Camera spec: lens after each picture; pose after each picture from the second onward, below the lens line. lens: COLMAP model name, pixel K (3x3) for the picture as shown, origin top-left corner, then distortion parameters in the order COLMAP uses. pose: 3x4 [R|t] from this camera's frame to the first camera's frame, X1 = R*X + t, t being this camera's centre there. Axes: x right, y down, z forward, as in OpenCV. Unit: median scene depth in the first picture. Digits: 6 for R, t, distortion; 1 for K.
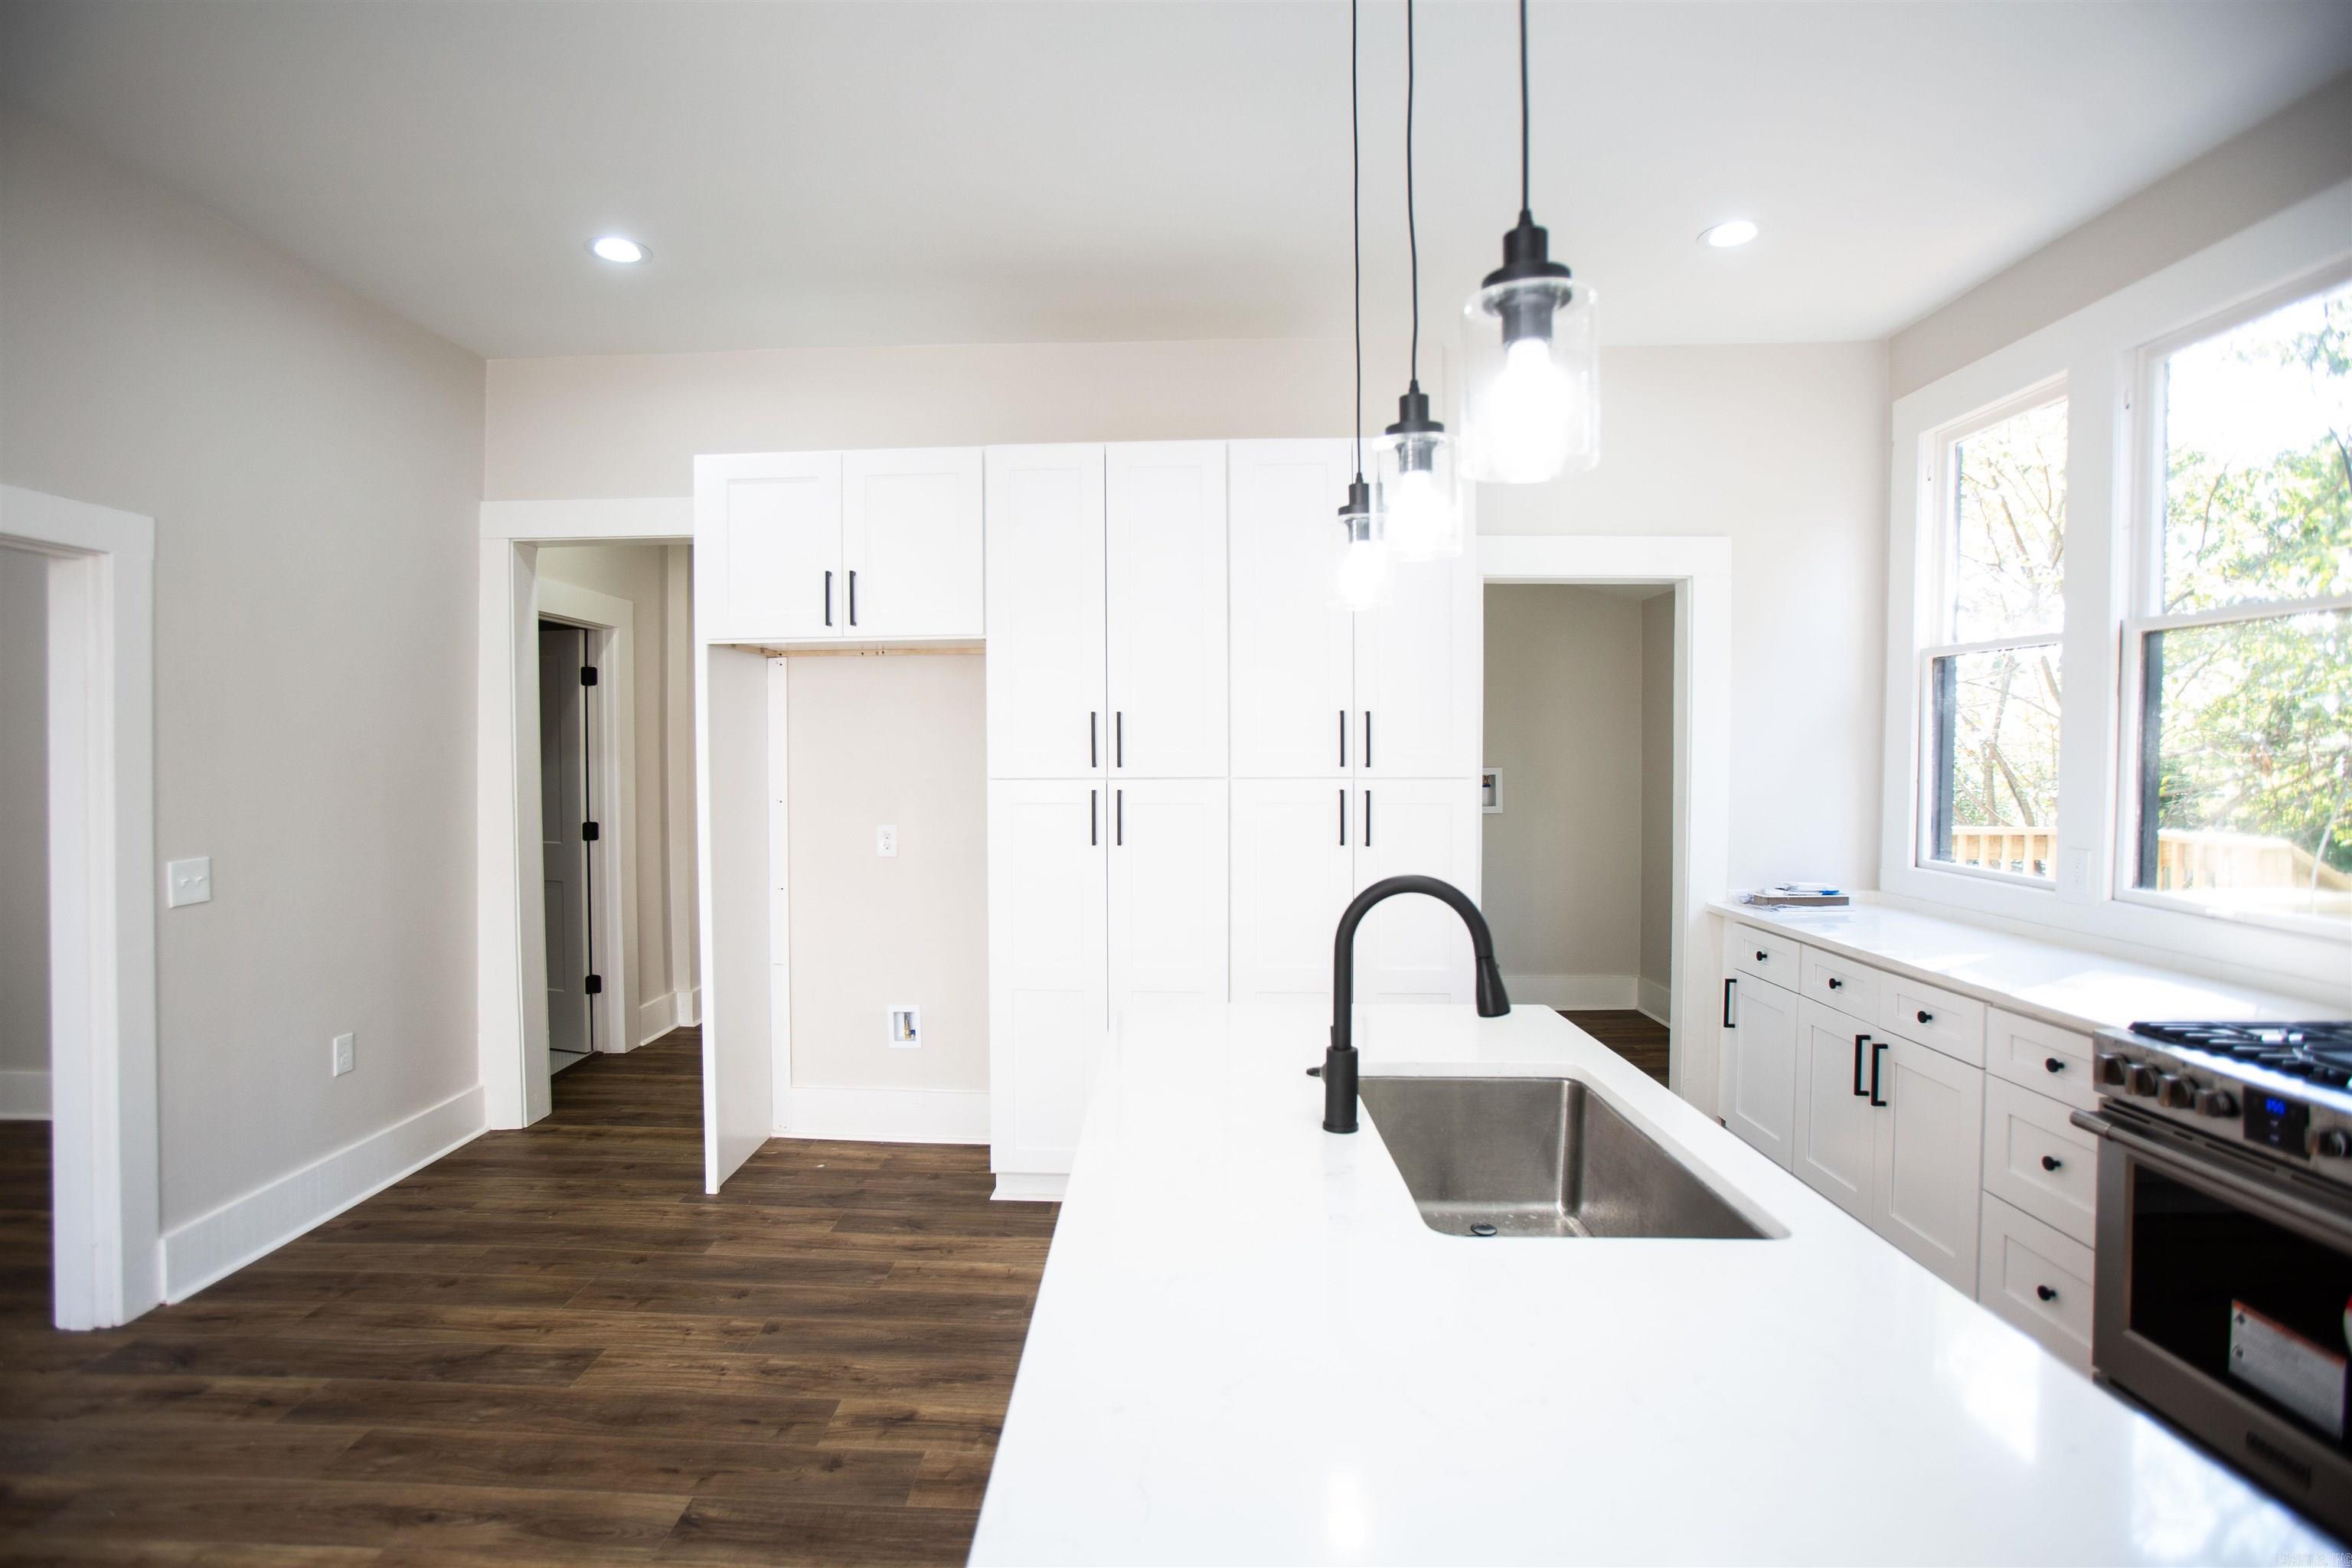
lens RADIAL K [[1139.1, 0, 1128.4], [0, 1139.1, 781.7], [0, 0, 1]] dist [-0.078233, 0.041318]
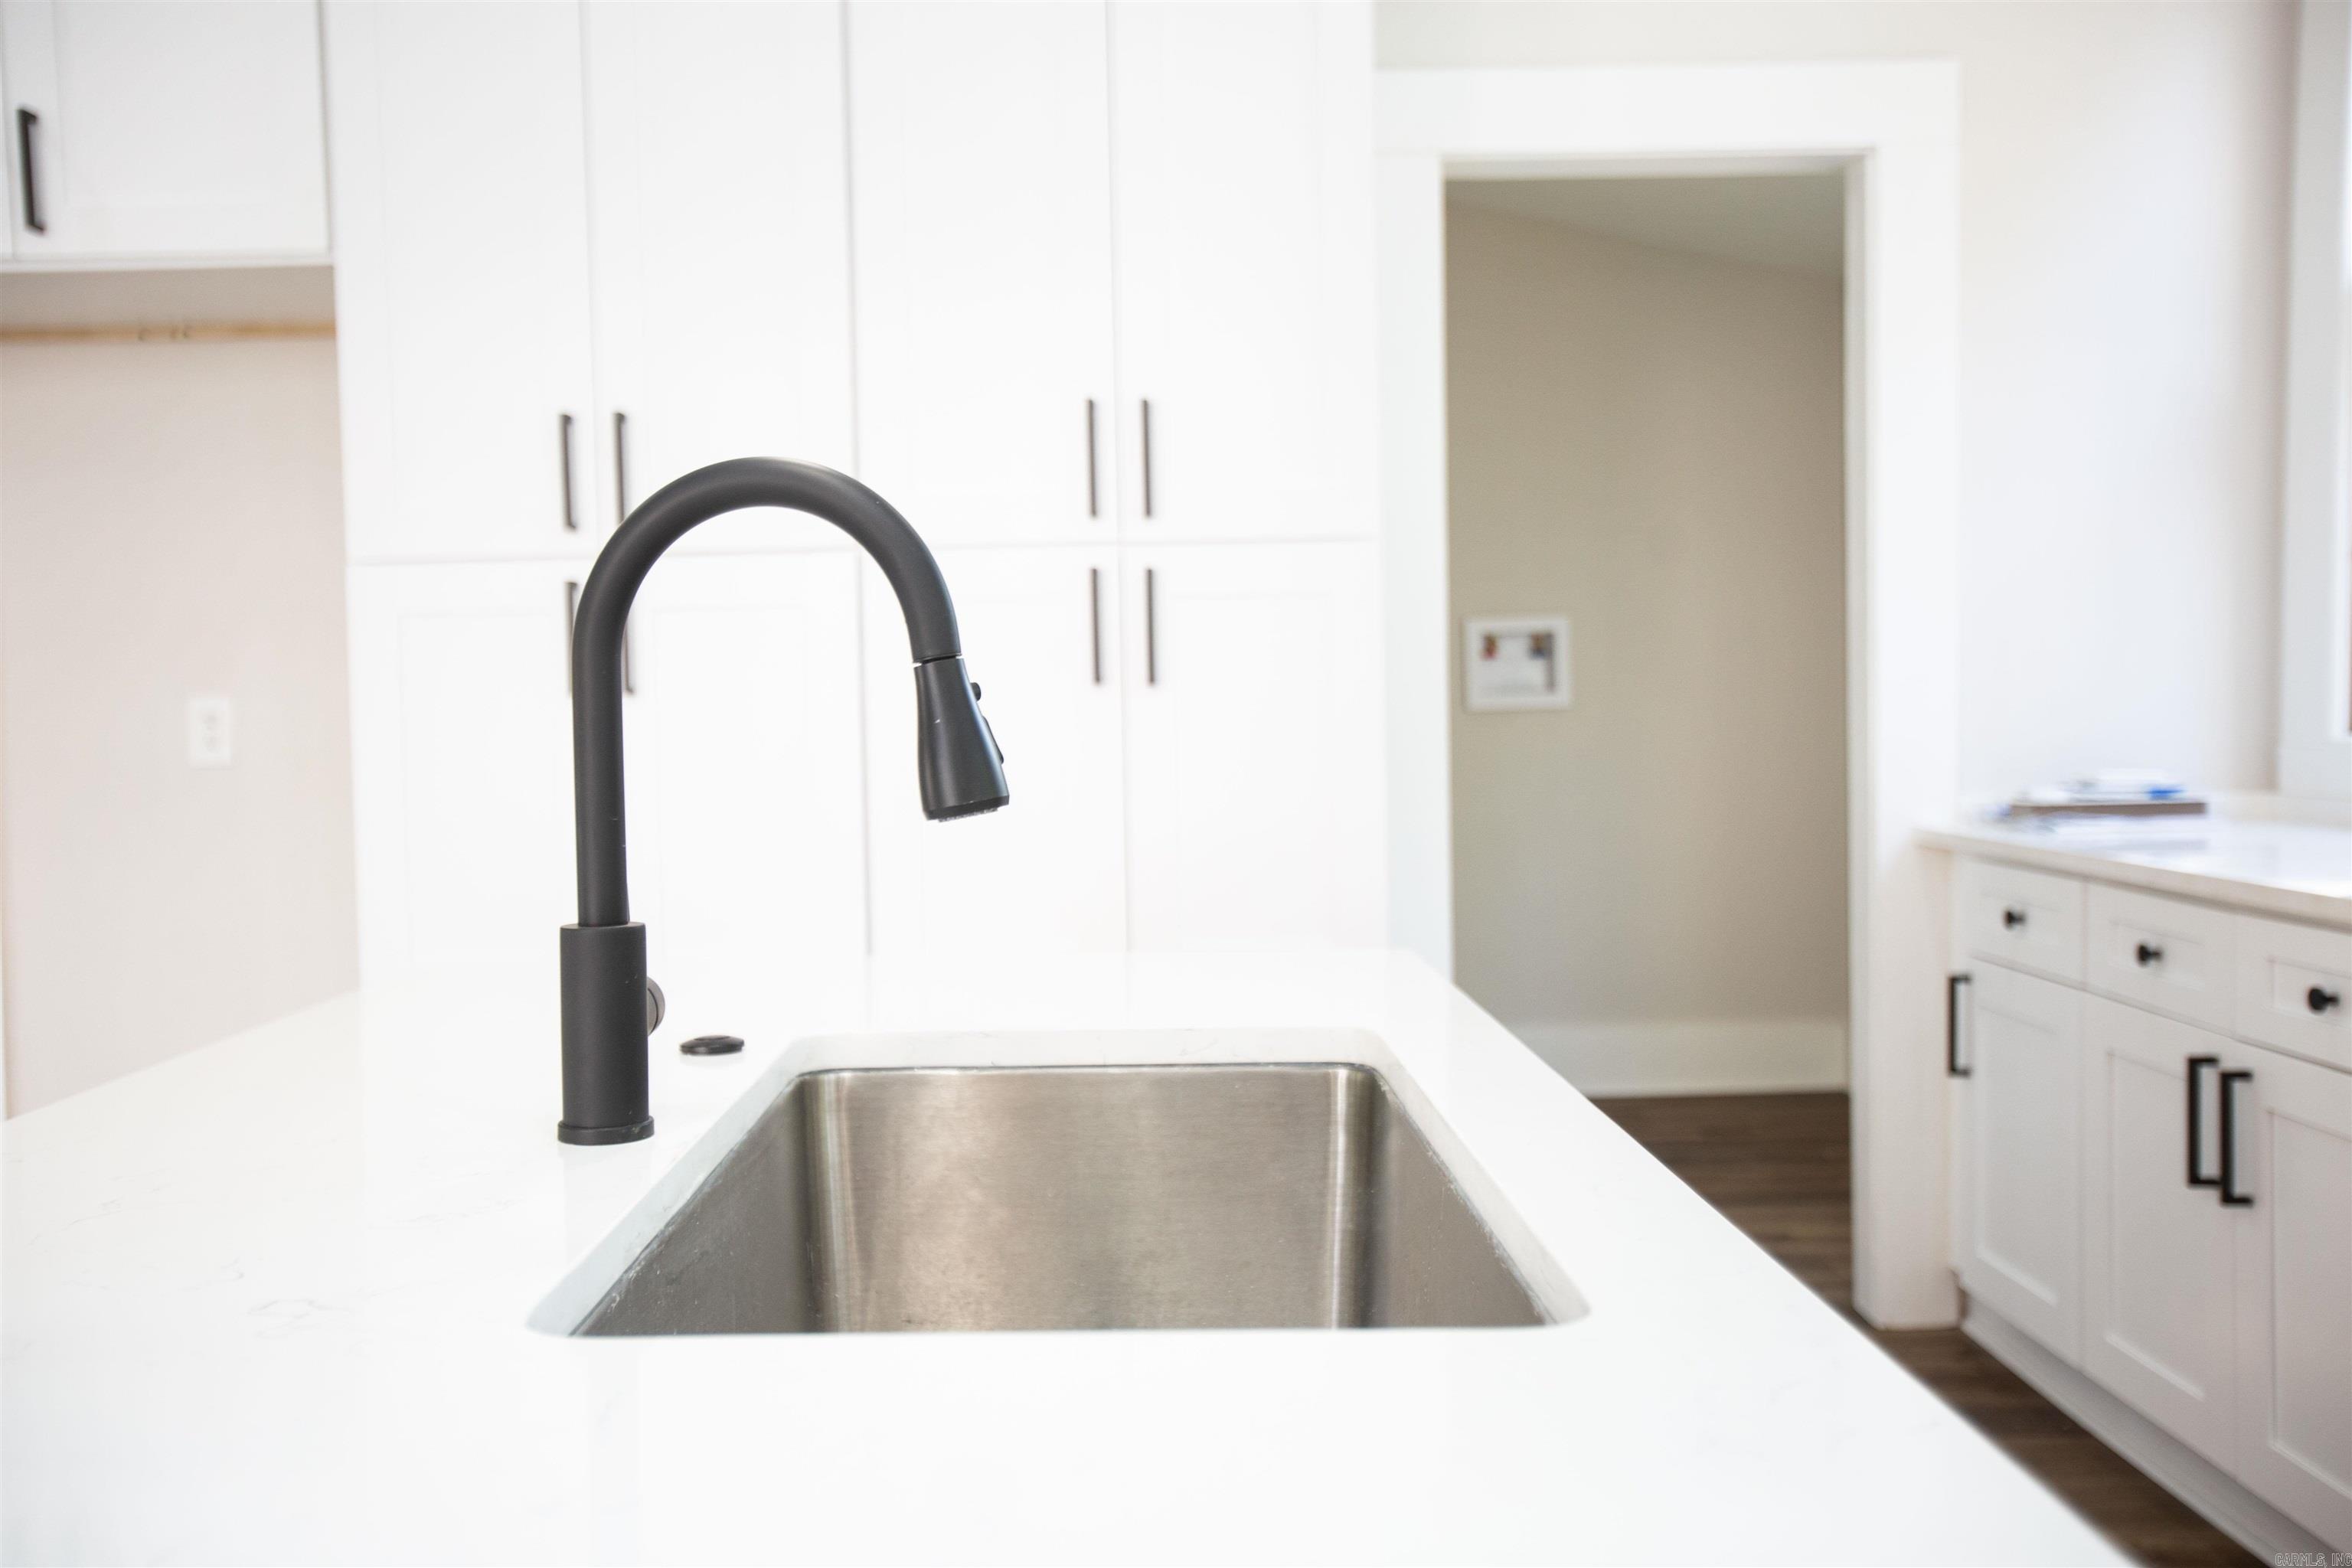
lens RADIAL K [[2030.3, 0, 1176.0], [0, 2030.3, 784.0], [0, 0, 1]] dist [0.018738, 0.009919]
pose [[0.998852, -0.017339, 0.044650, 0.182925], [0.017391, 0.999848, -0.000789, 0.098849], [-0.044630, 0.001564, 0.999002, 0.155727]]
